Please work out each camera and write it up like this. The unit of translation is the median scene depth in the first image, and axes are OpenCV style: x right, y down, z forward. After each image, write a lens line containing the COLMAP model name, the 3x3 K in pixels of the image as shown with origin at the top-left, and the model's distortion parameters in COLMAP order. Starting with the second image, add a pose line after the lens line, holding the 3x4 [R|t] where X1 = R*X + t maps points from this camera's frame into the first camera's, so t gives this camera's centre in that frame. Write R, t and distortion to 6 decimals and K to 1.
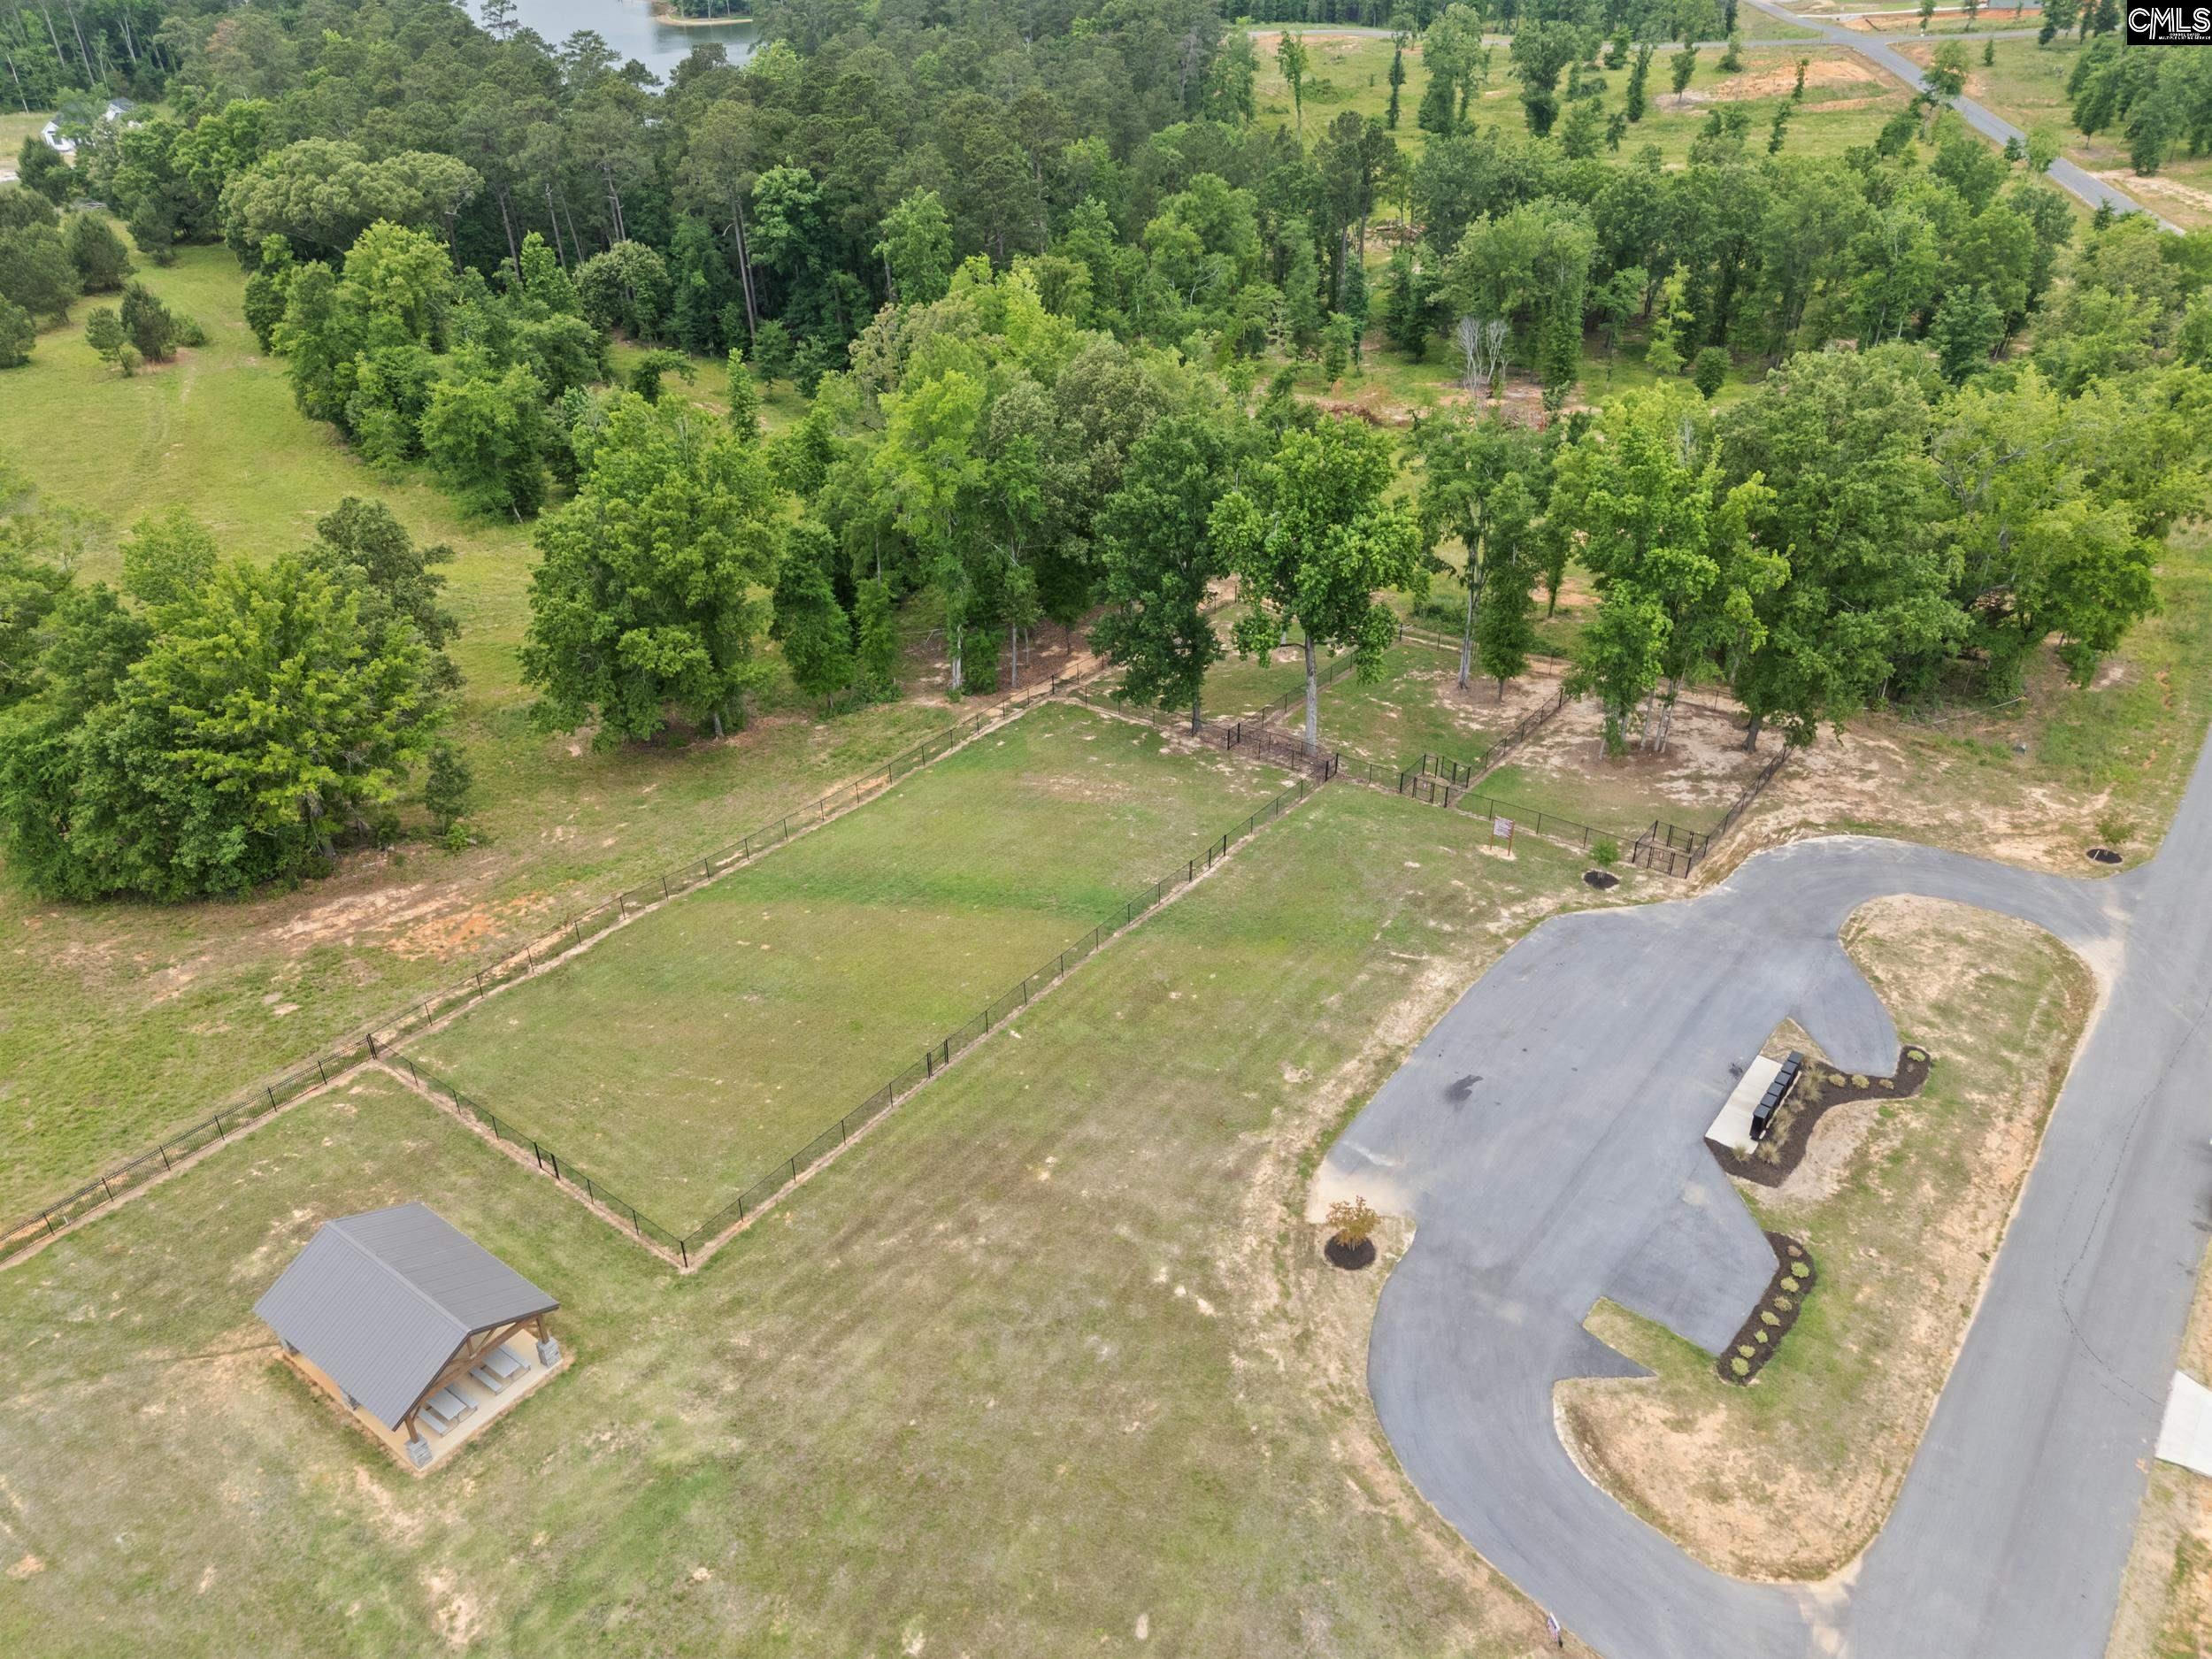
lens RADIAL K [[1637.7, 0, 1112.7], [0, 1637.7, 829.5], [0, 0, 1]] dist [0.053728, -0.035580]
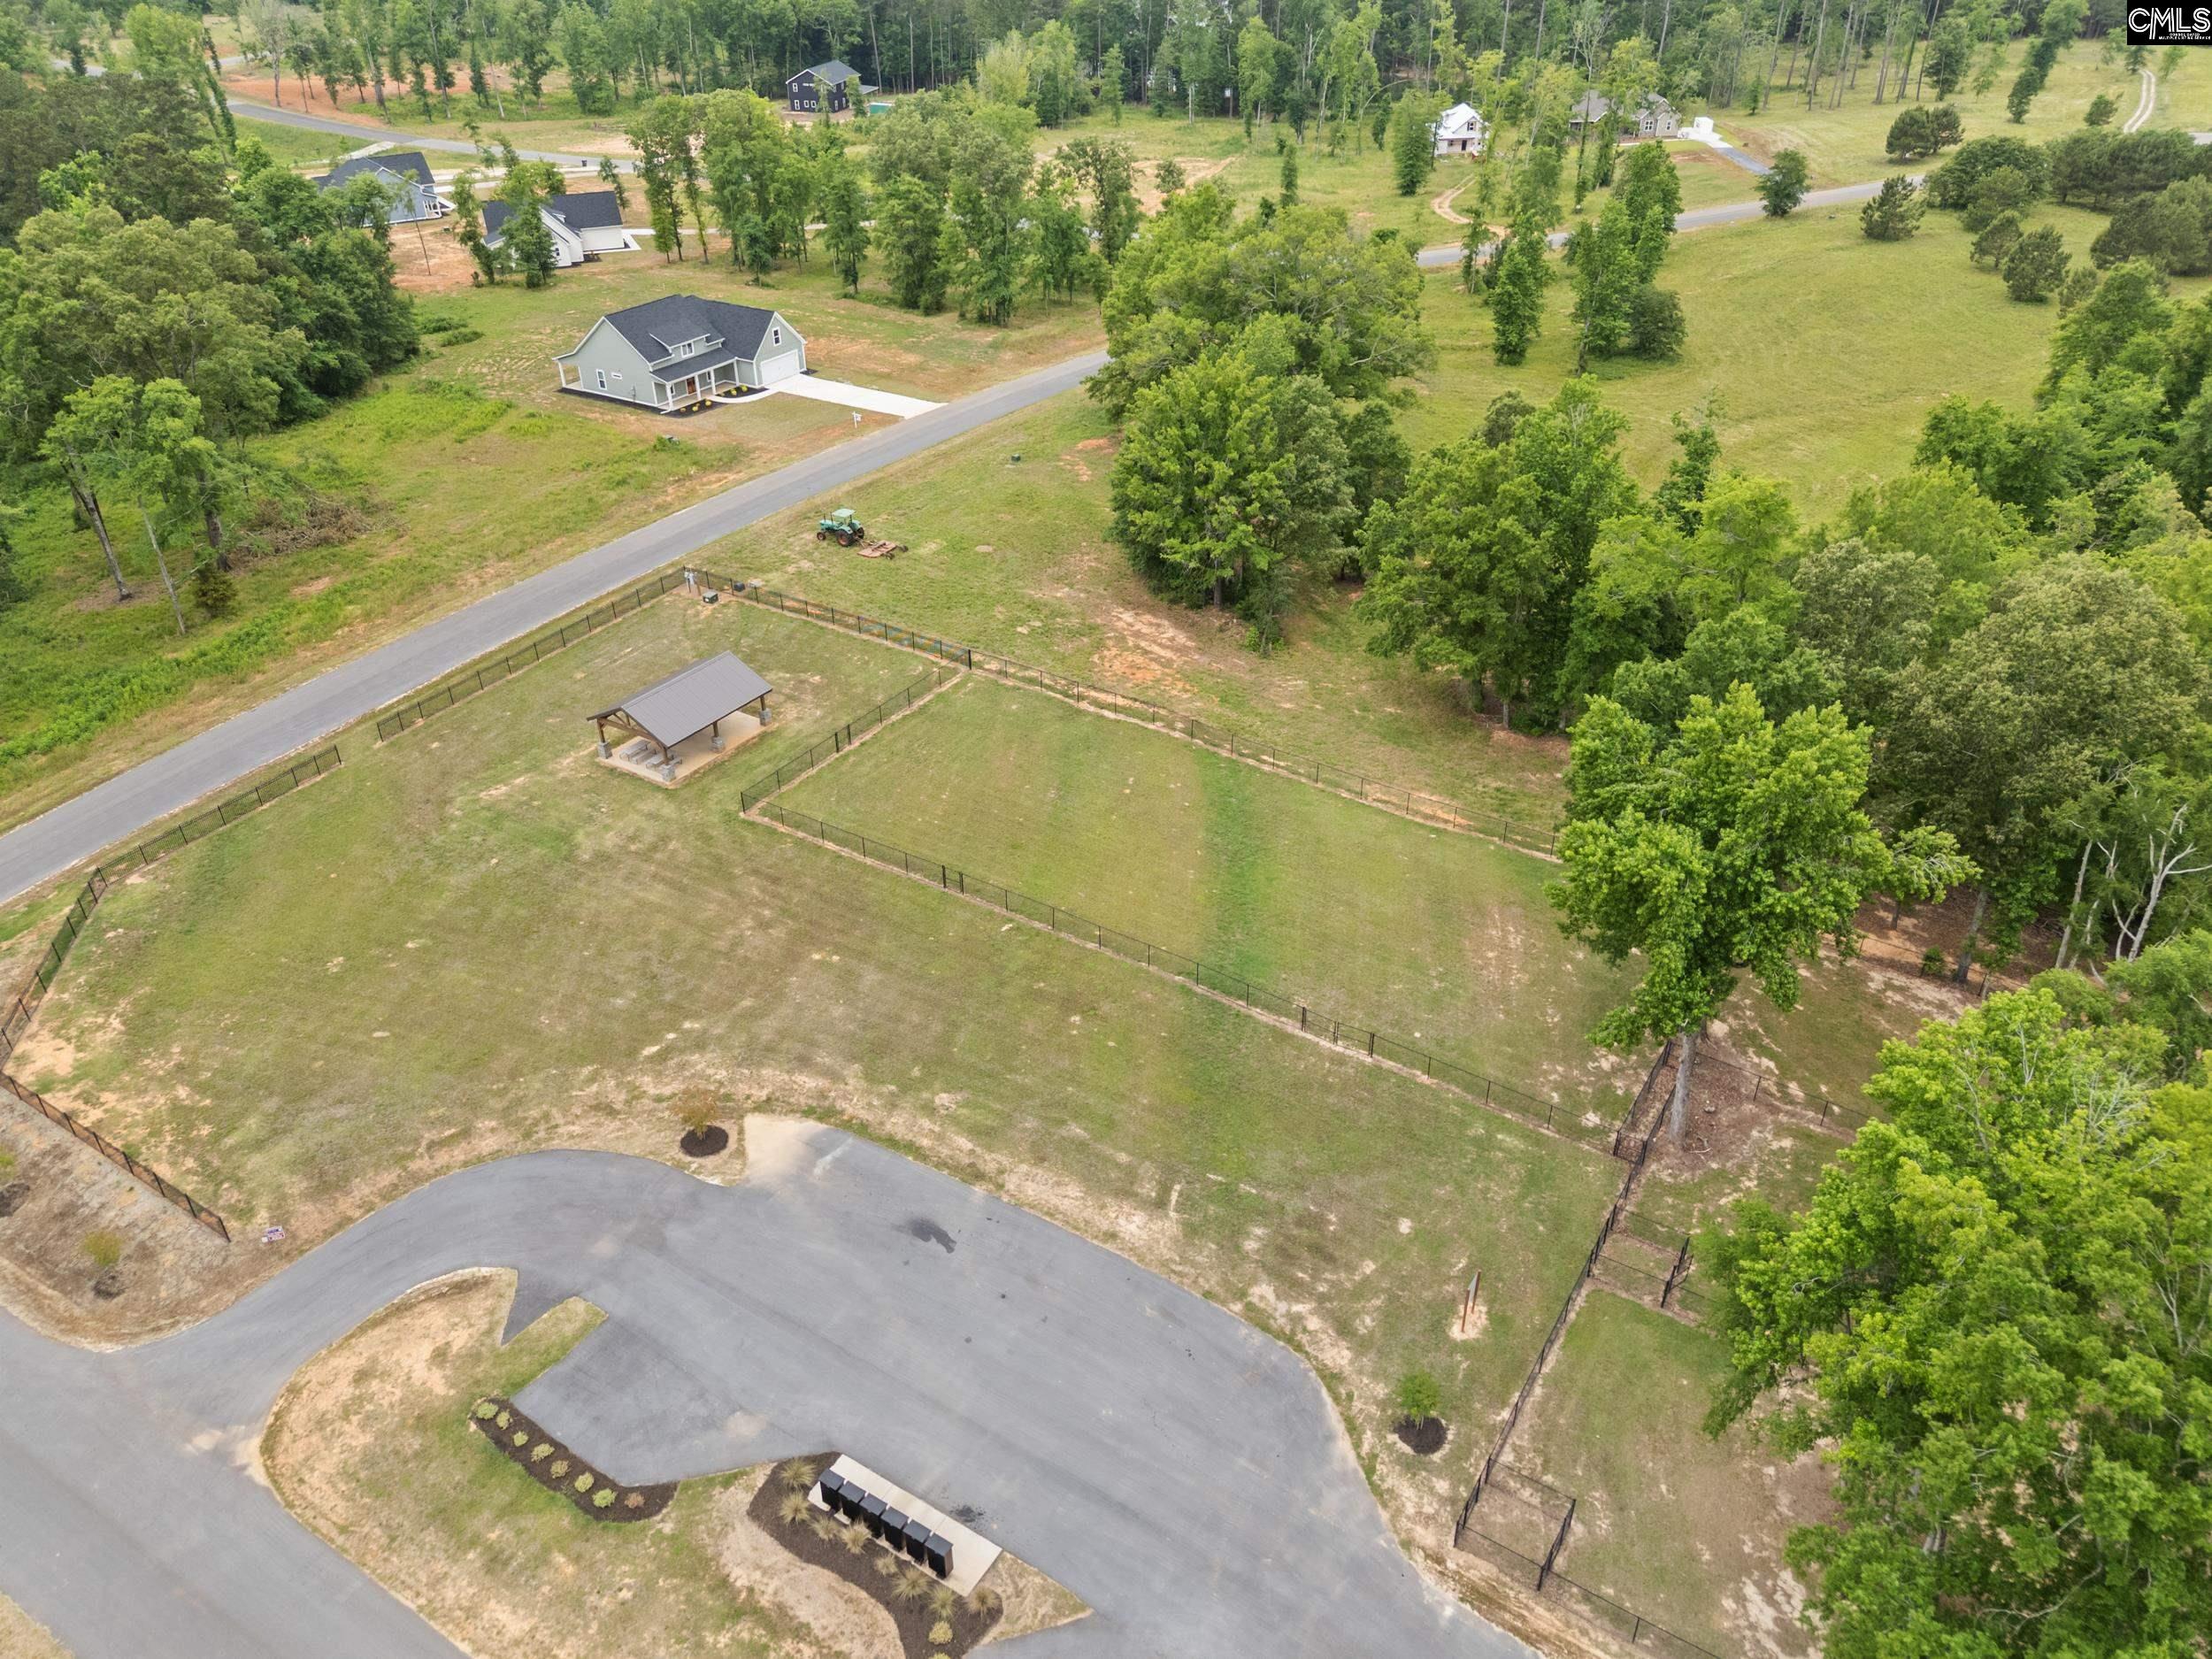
lens RADIAL K [[1637.7, 0, 1110.3], [0, 1637.7, 827.5], [0, 0, 1]] dist [0.053728, -0.035580]
pose [[0.077758, 0.535277, -0.841090, 0.993347], [-0.515781, 0.743568, 0.425530, -0.508640], [0.853184, 0.400730, 0.333904, 0.809532]]
